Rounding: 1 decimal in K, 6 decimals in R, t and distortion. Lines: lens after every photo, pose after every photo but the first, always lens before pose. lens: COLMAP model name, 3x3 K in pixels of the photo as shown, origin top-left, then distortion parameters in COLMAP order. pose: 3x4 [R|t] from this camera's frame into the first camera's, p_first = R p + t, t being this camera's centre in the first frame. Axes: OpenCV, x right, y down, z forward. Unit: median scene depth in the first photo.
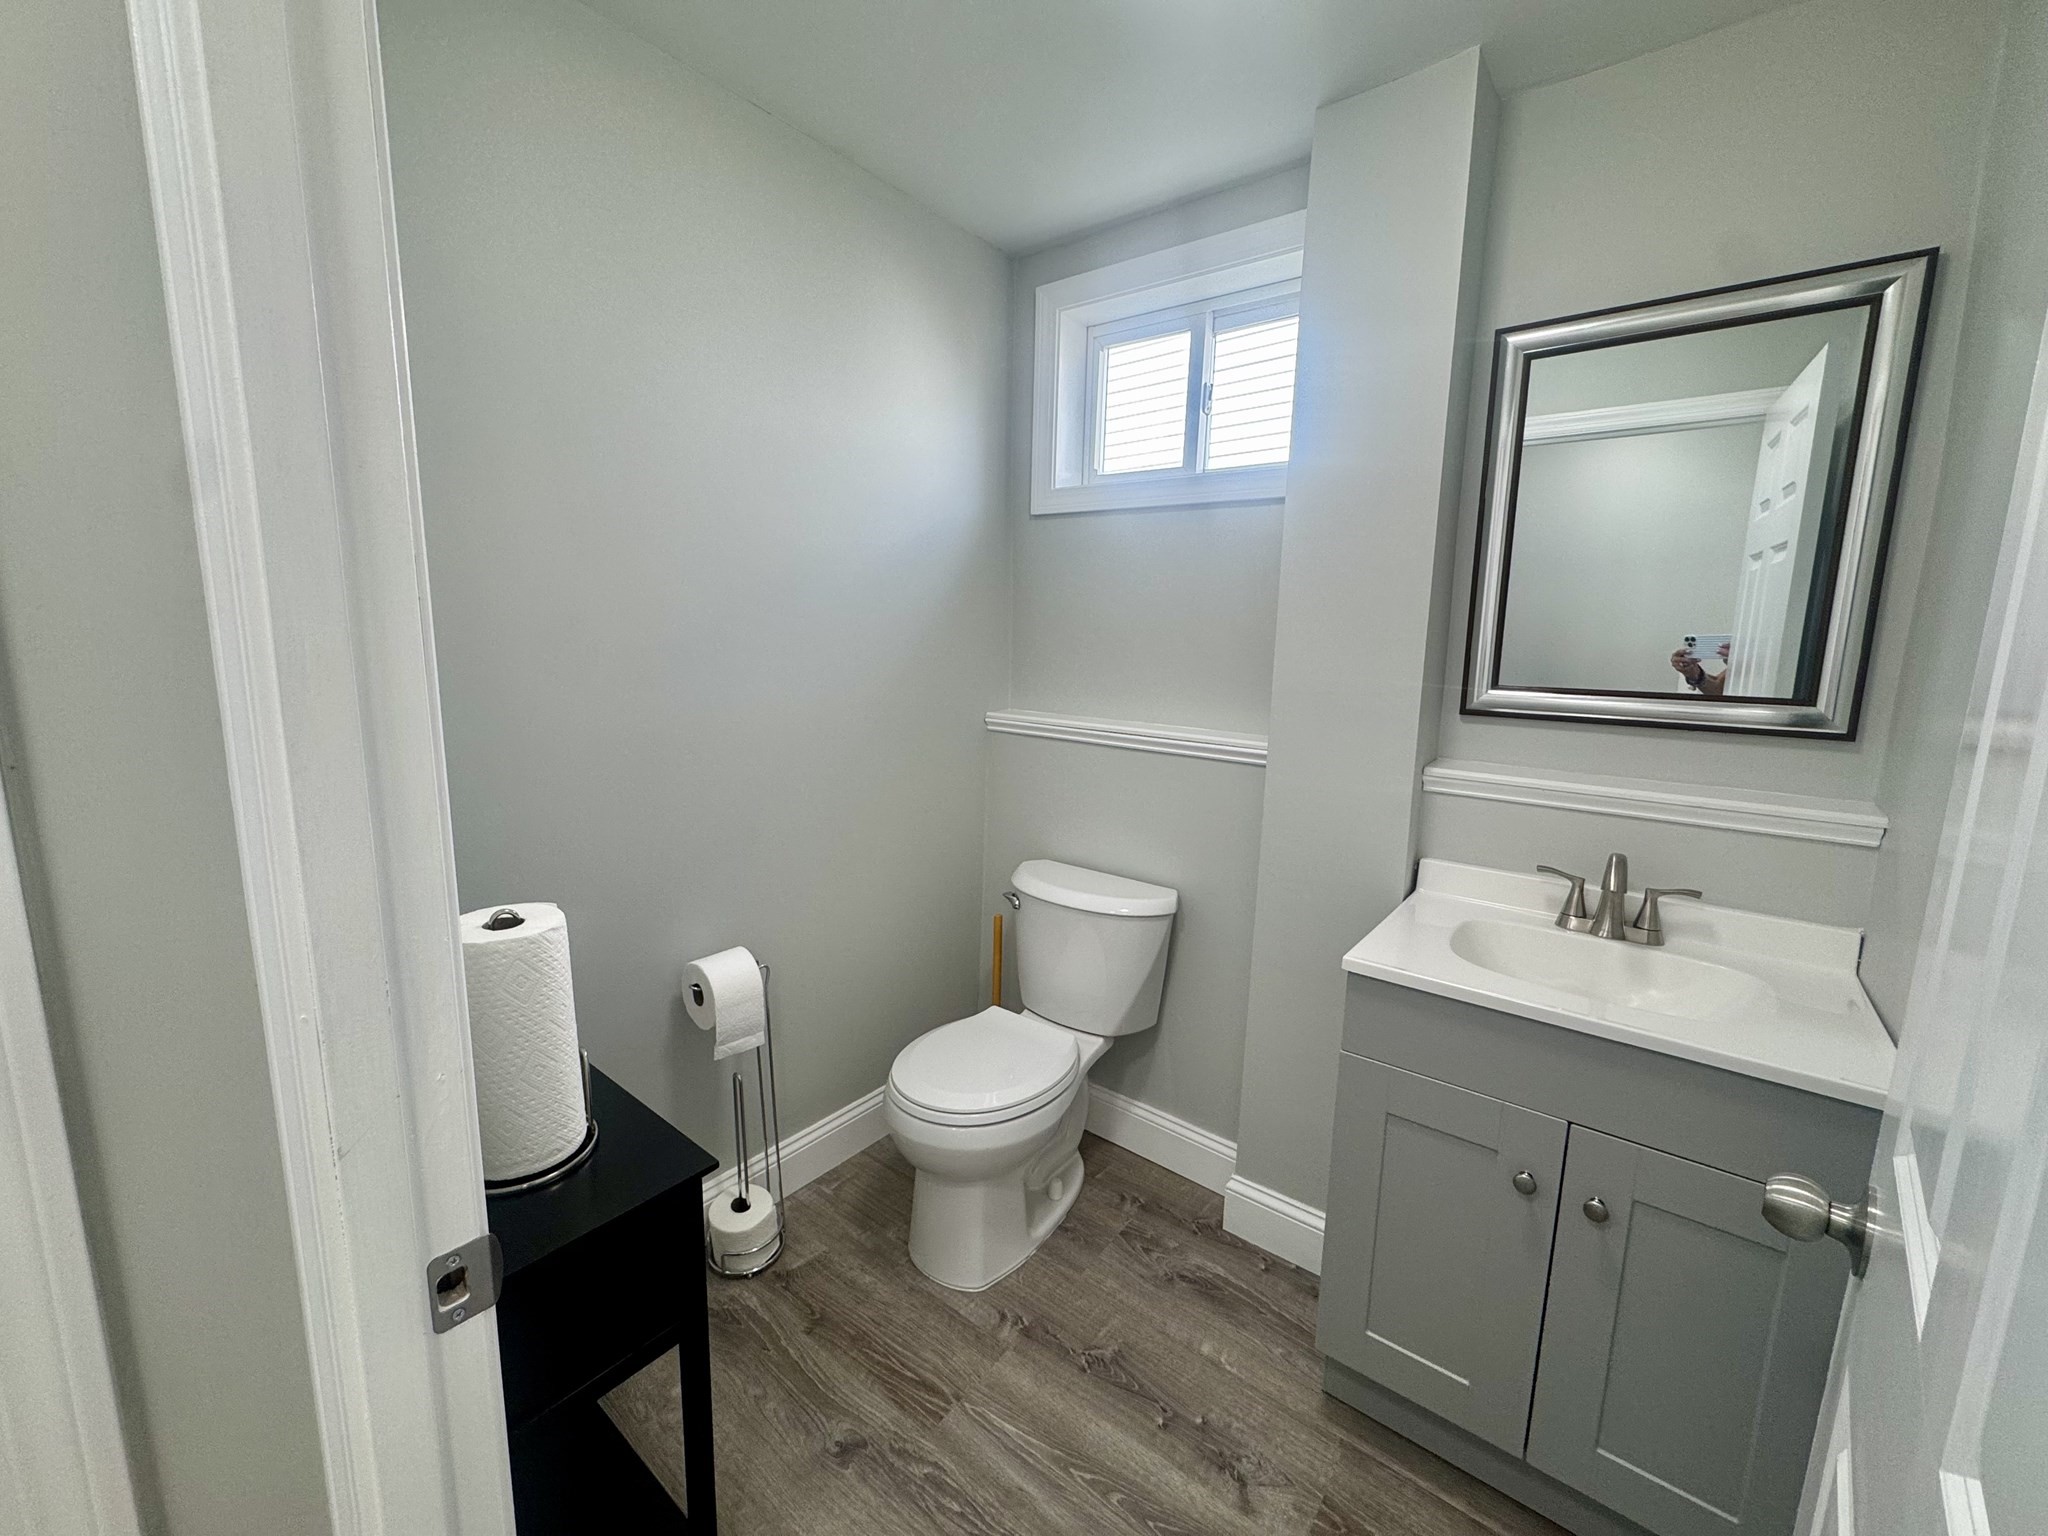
lens RADIAL K [[813.6, 0, 1025.3], [0, 813.6, 762.1], [0, 0, 1]] dist [-0.004320, 0.001122]
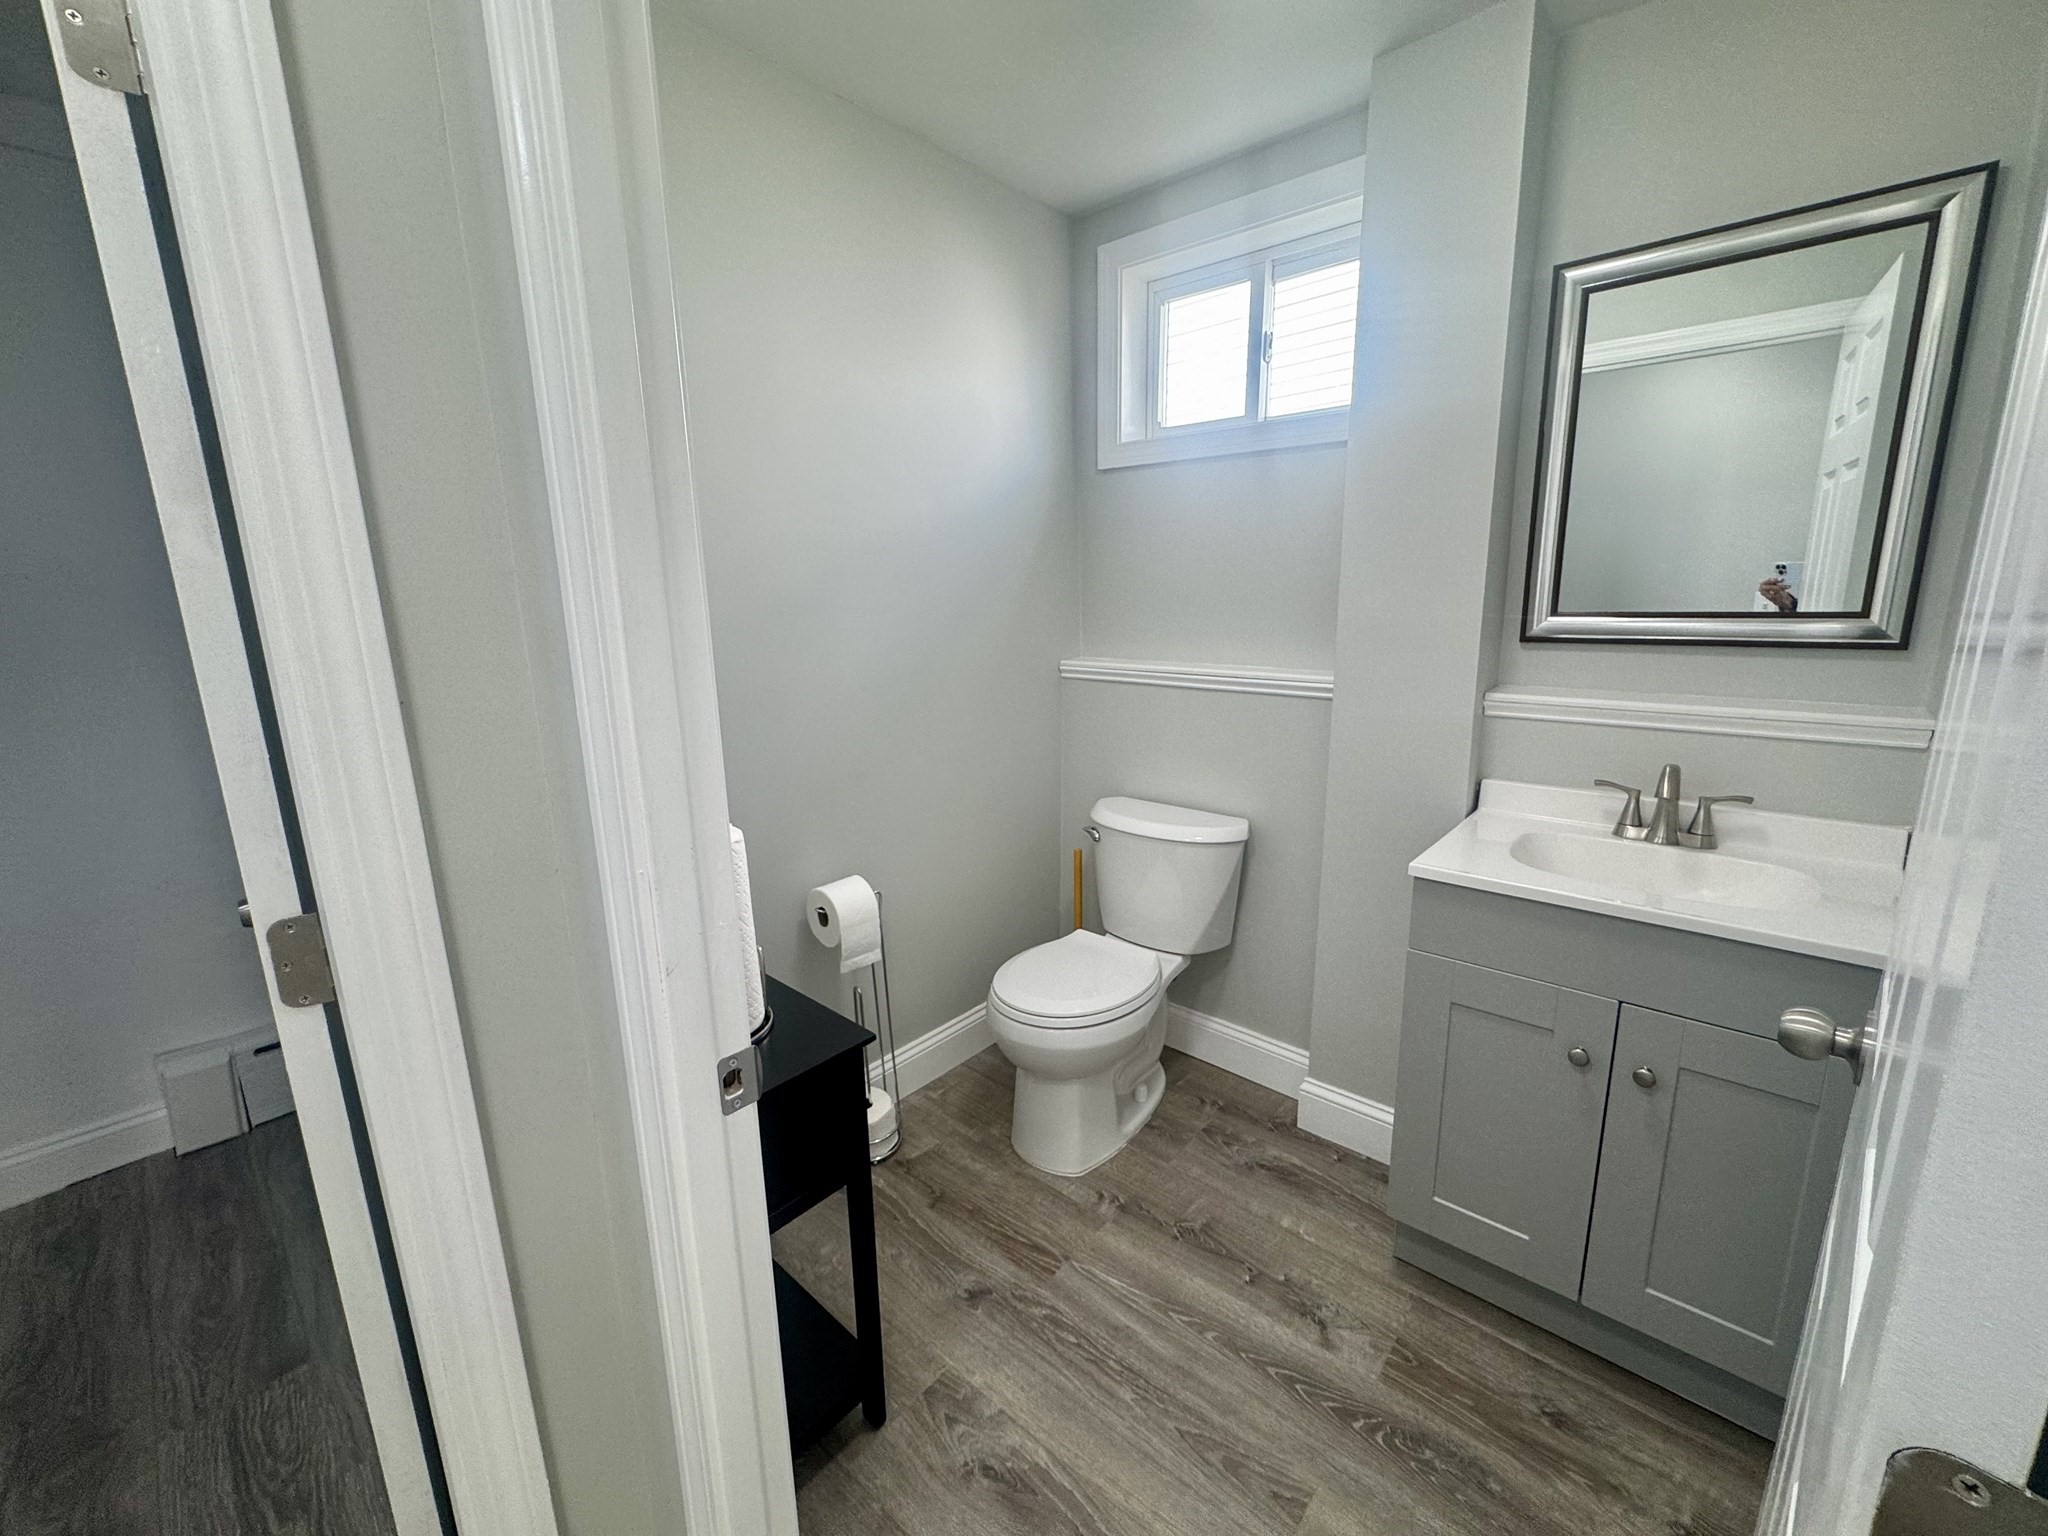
lens RADIAL K [[813.6, 0, 1026.7], [0, 813.6, 761.9], [0, 0, 1]] dist [-0.004320, 0.001122]
pose [[0.997648, -0.029598, -0.061832, -0.043548], [0.032687, 0.998236, 0.049561, 0.024145], [0.060256, -0.051465, 0.996855, -0.098538]]
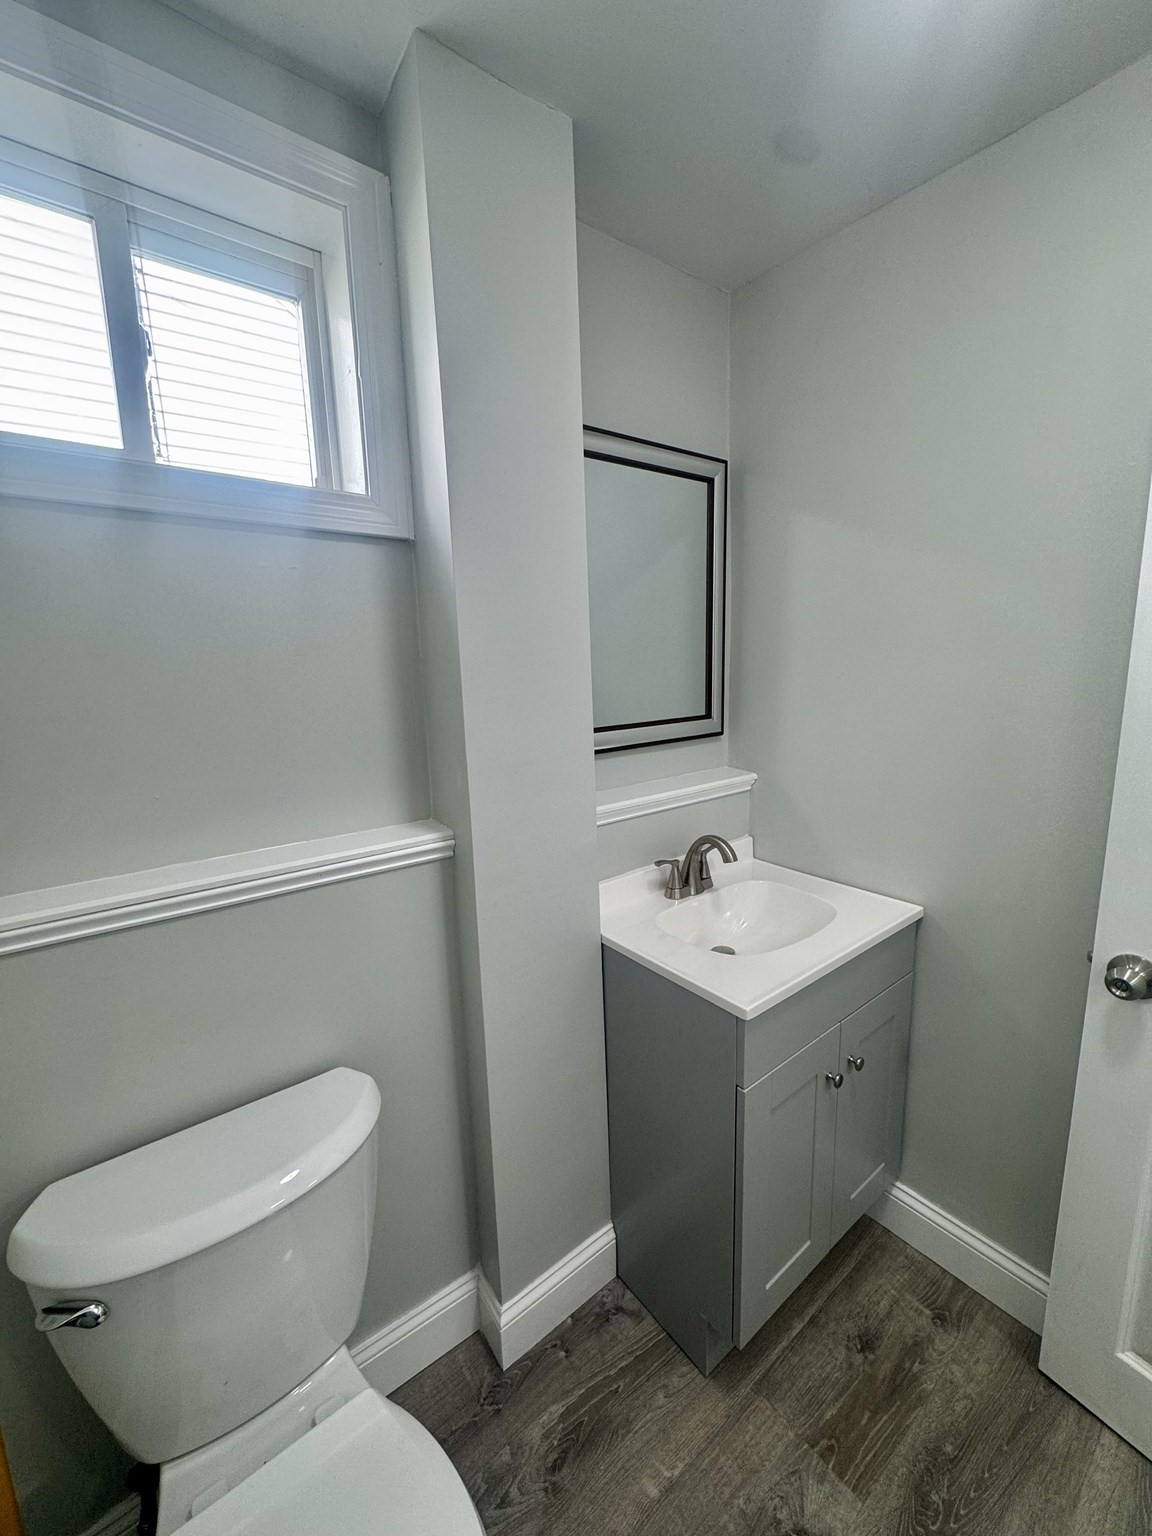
lens RADIAL K [[610.2, 0, 575.8], [0, 610.2, 771.3], [0, 0, 1]] dist [-0.004320, 0.001122]
pose [[0.248148, -0.195077, 0.948877, -0.281111], [0.185454, 0.970963, 0.151118, -0.171745], [-0.950805, 0.138474, 0.277120, 0.767188]]
